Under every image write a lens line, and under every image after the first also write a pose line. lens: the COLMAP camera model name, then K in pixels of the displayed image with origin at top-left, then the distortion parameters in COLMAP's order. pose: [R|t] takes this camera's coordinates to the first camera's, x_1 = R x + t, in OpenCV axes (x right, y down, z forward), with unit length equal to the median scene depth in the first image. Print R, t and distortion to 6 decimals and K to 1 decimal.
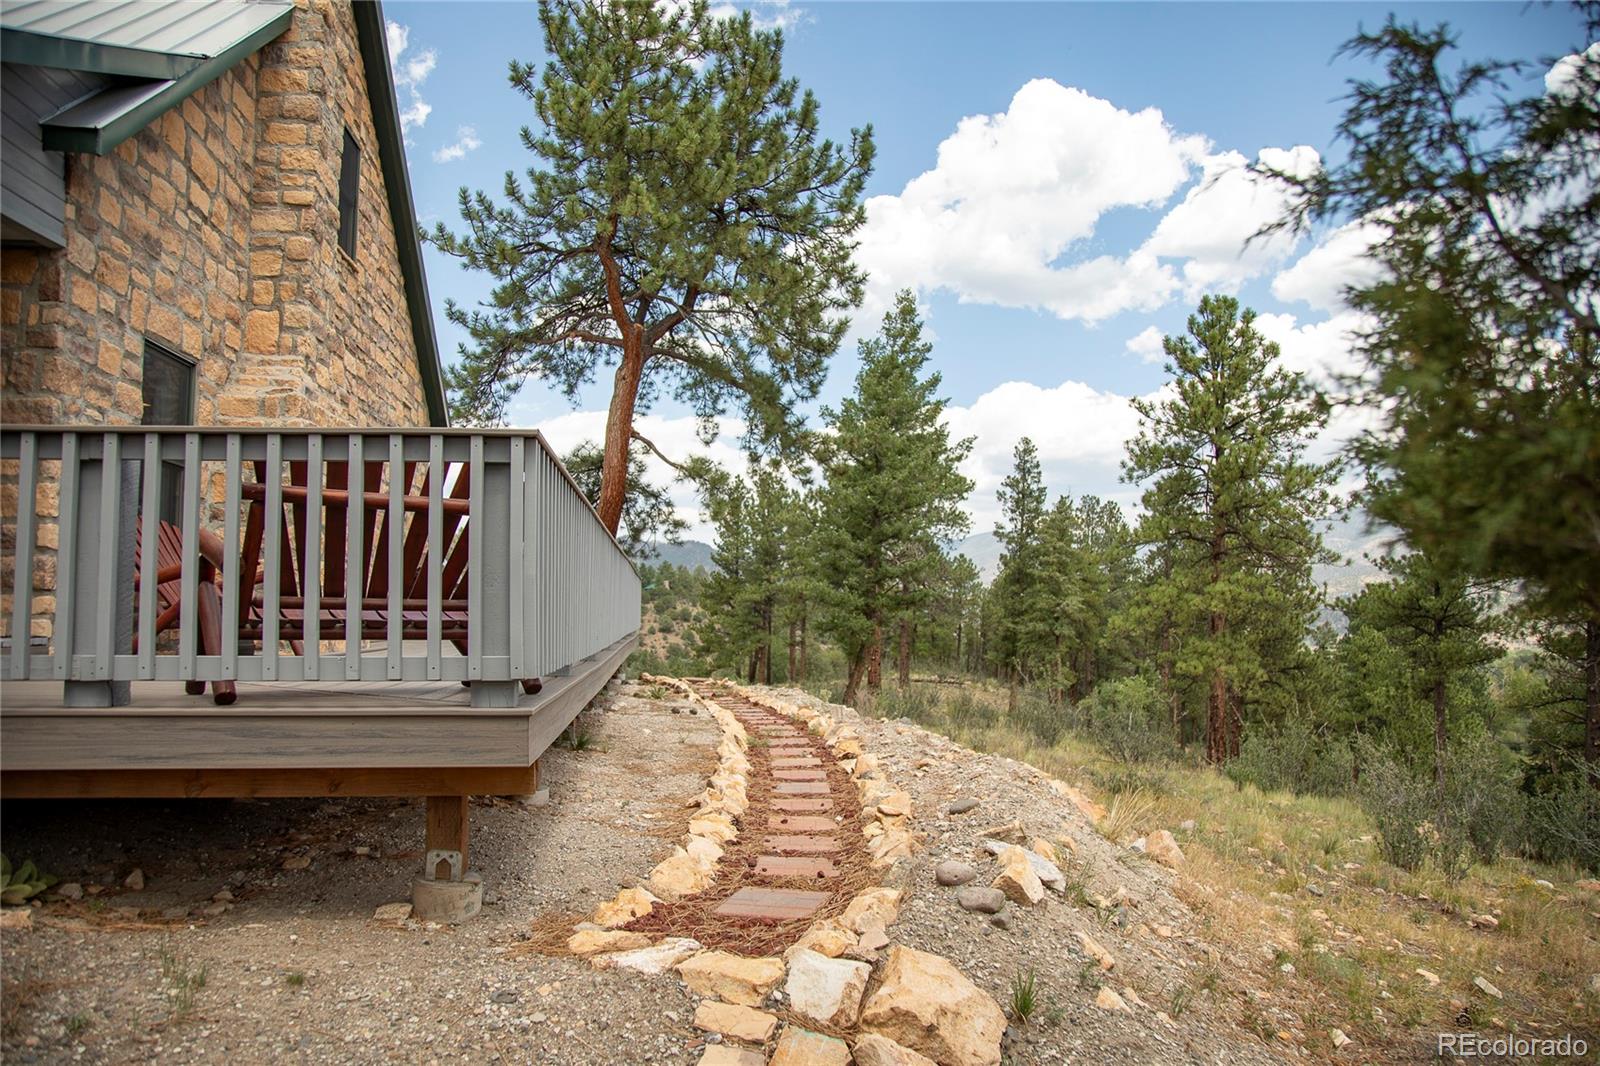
lens RADIAL K [[1110.7, 0, 804.4], [0, 1110.7, 544.8], [0, 0, 1]] dist [-0.100893, 0.044185]
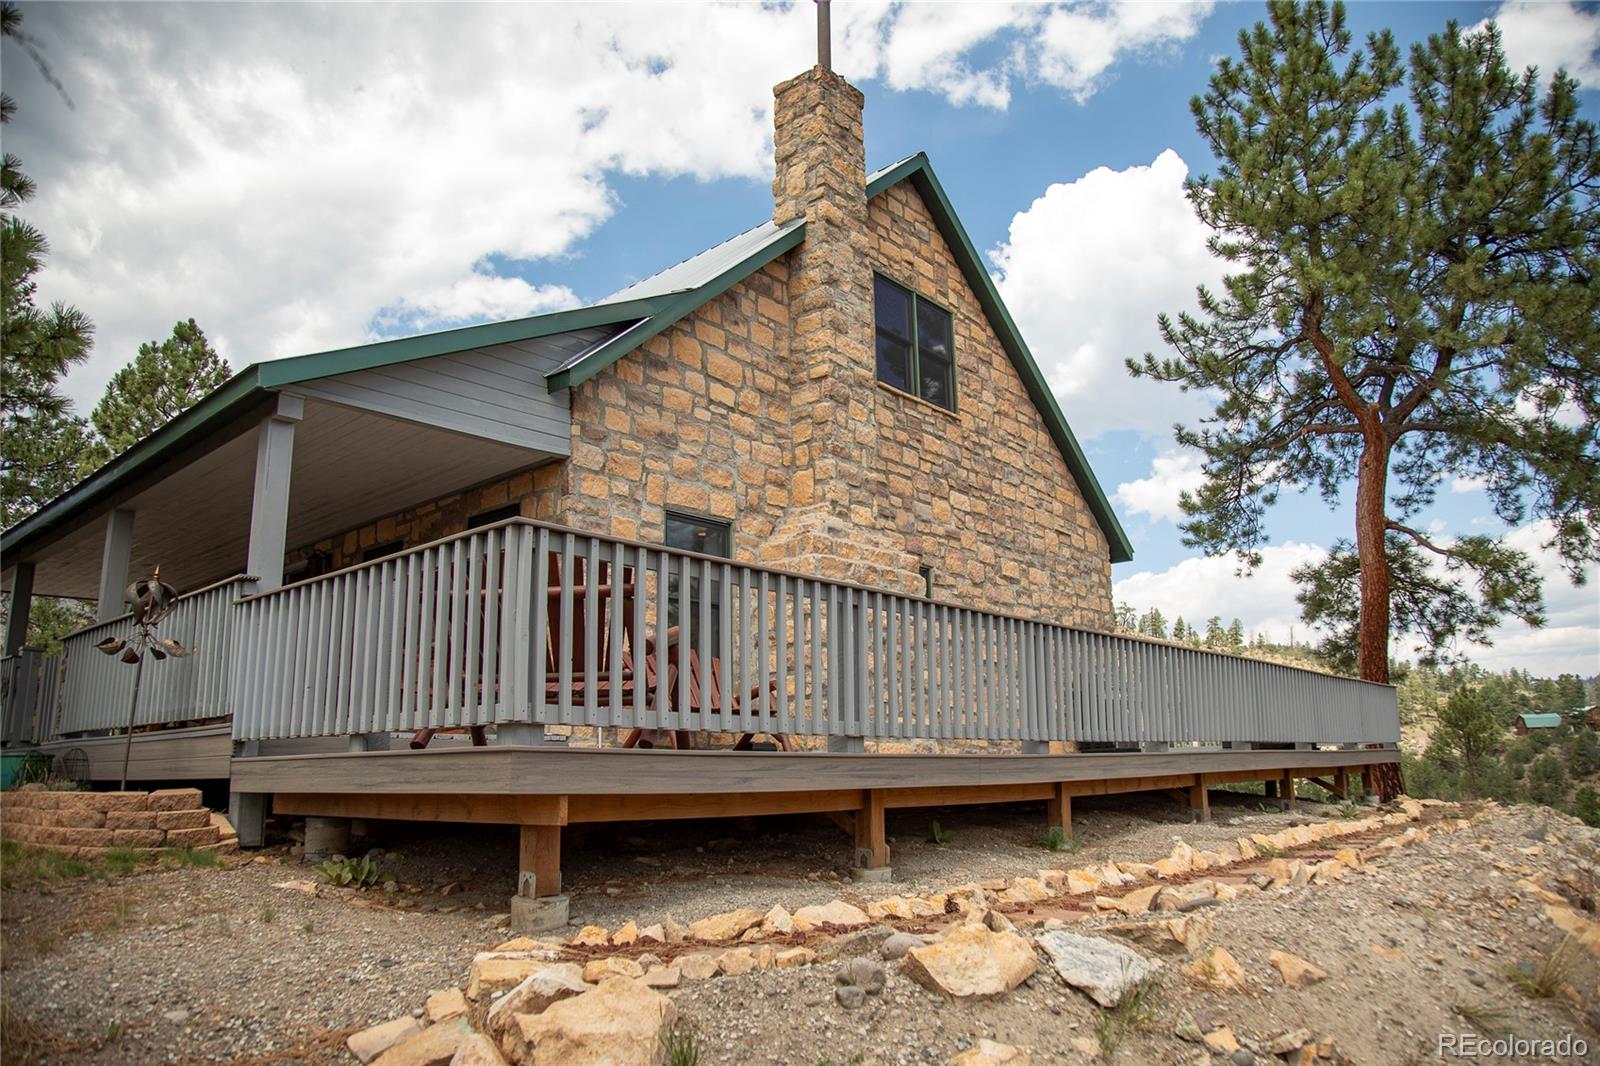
lens RADIAL K [[1110.7, 0, 820.1], [0, 1110.7, 569.6], [0, 0, 1]] dist [-0.100893, 0.044185]
pose [[0.661605, -0.147257, -0.735251, 0.189930], [0.062433, 0.987941, -0.141687, 0.032040], [0.747249, 0.047837, 0.662820, 0.095088]]
